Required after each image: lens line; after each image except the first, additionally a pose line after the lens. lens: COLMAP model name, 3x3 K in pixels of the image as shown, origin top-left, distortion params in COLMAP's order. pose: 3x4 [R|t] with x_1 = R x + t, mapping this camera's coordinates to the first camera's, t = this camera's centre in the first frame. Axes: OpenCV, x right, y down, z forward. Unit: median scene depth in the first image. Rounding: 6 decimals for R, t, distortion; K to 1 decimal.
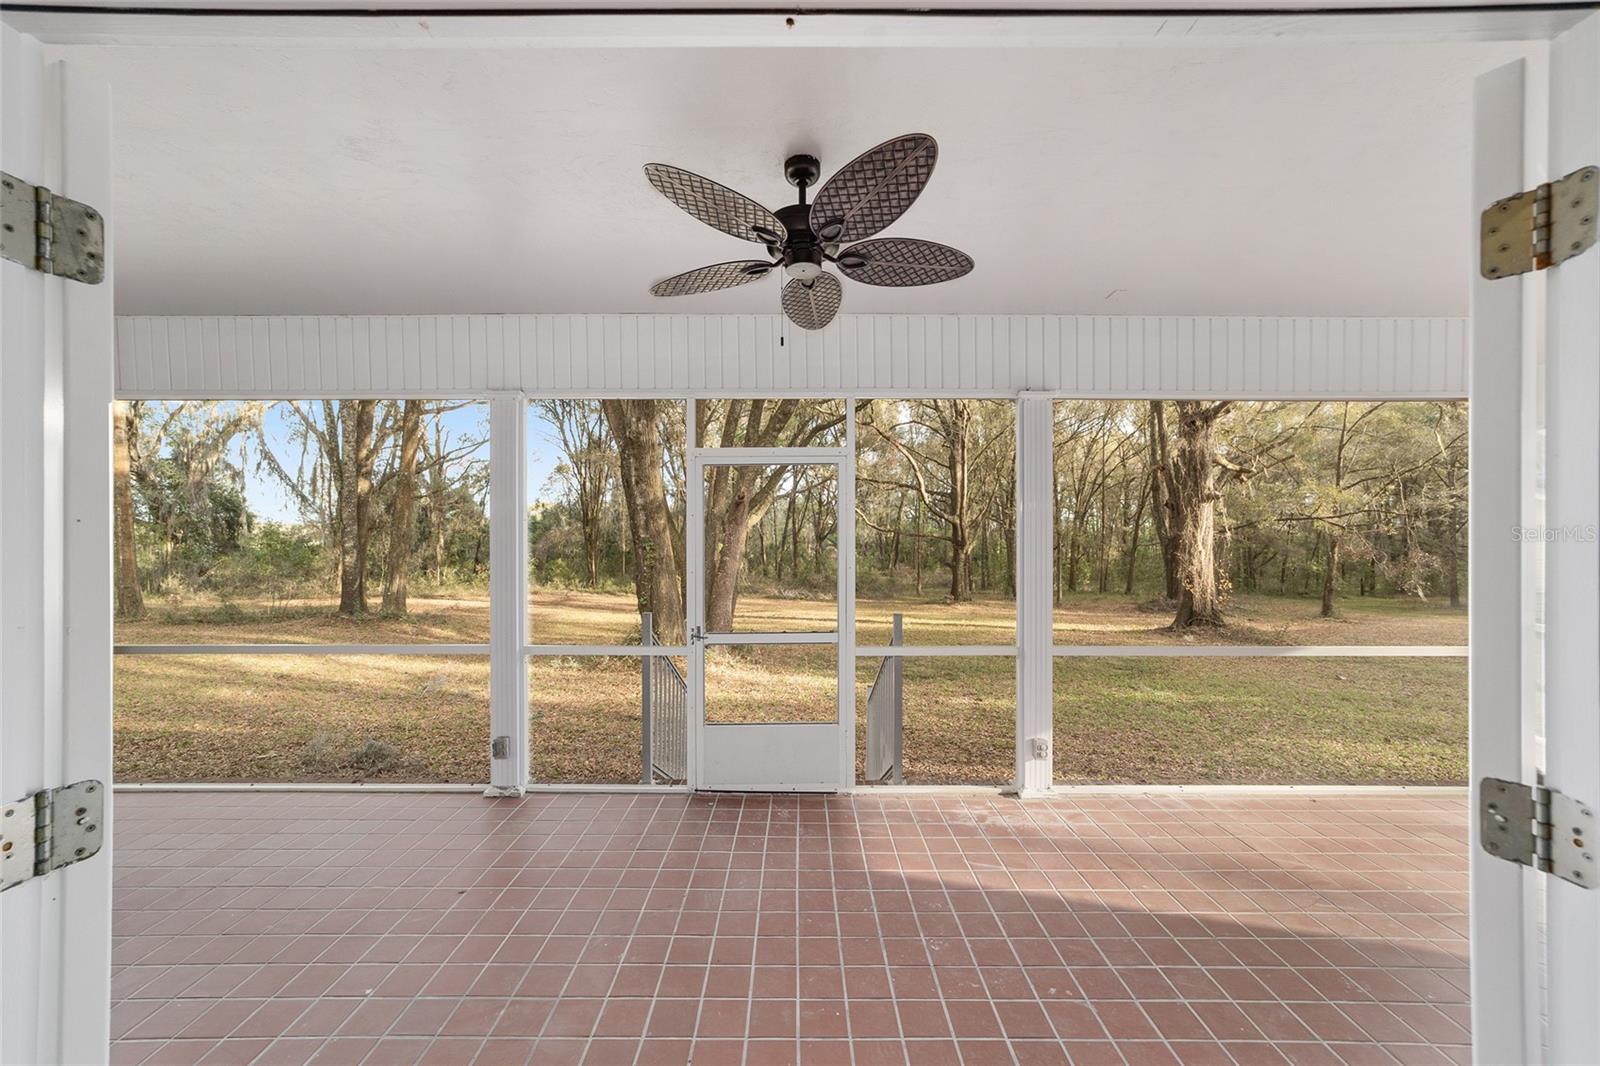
lens RADIAL K [[613.8, 0, 800.6], [0, 613.8, 539.9], [0, 0, 1]] dist [0.000613, 0.000437]
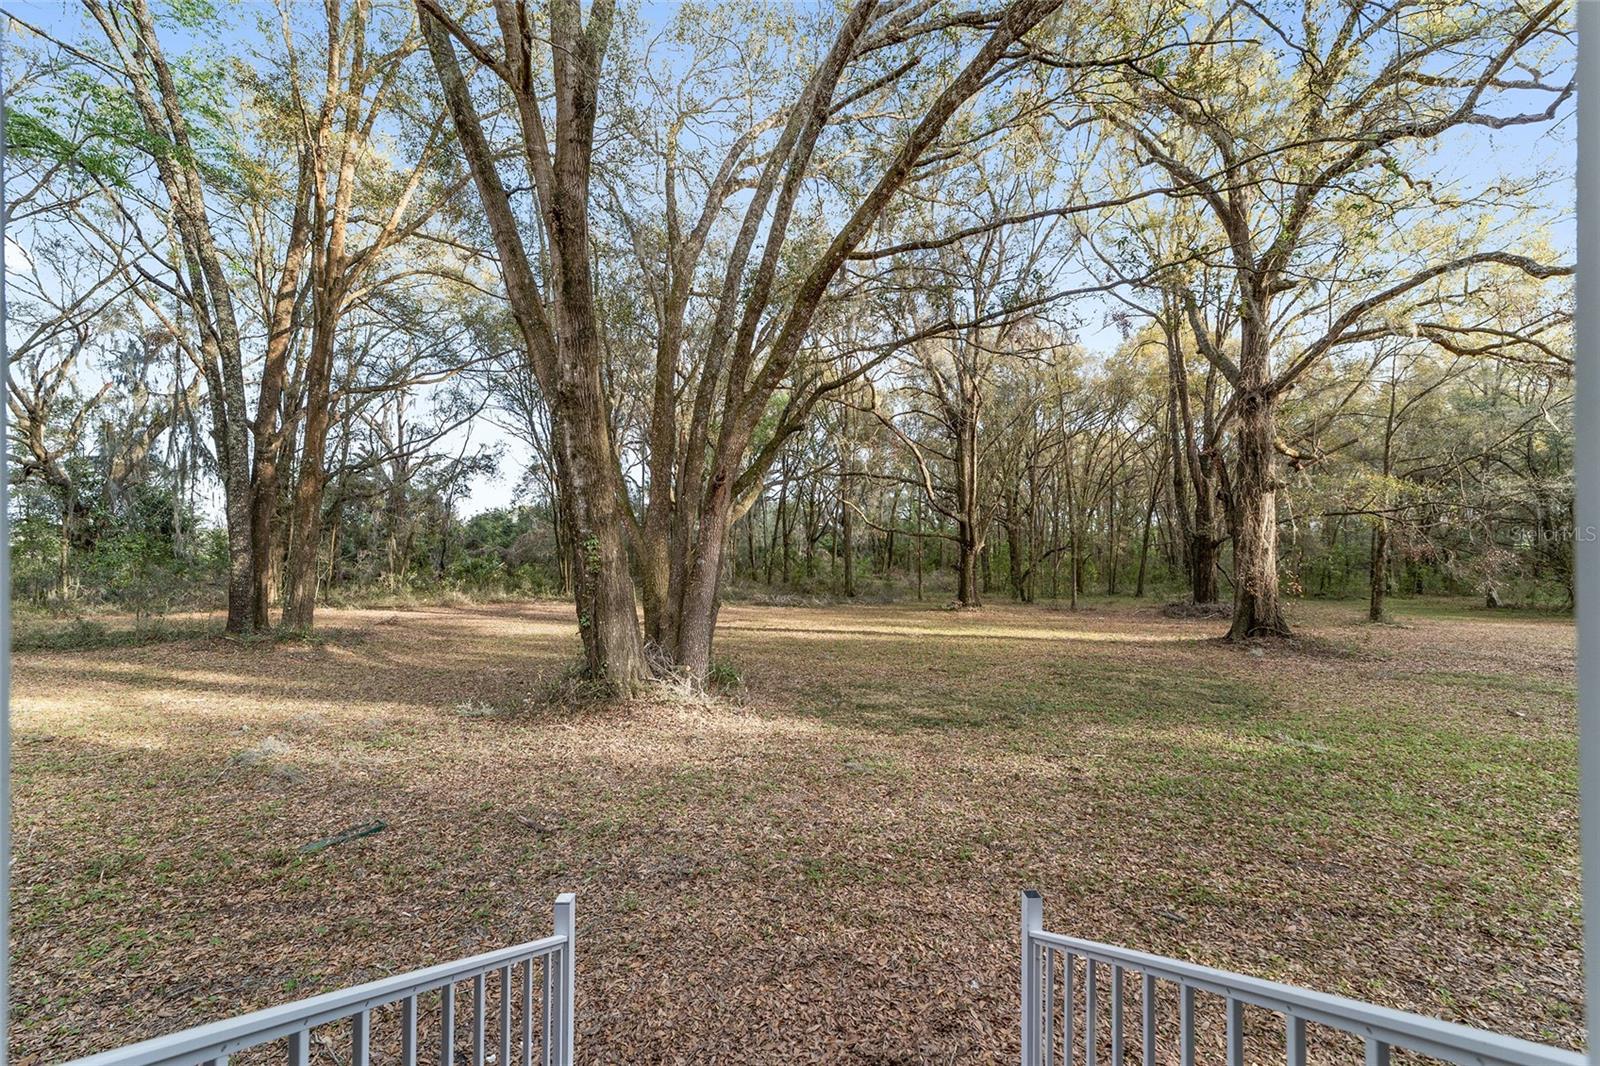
lens RADIAL K [[613.8, 0, 811.6], [0, 613.8, 543.5], [0, 0, 1]] dist [0.000613, 0.000437]
pose [[0.999331, -0.006136, 0.036042, -0.005645], [0.006106, 0.999981, 0.000954, 0.003674], [-0.036047, -0.000734, 0.999350, 0.101724]]
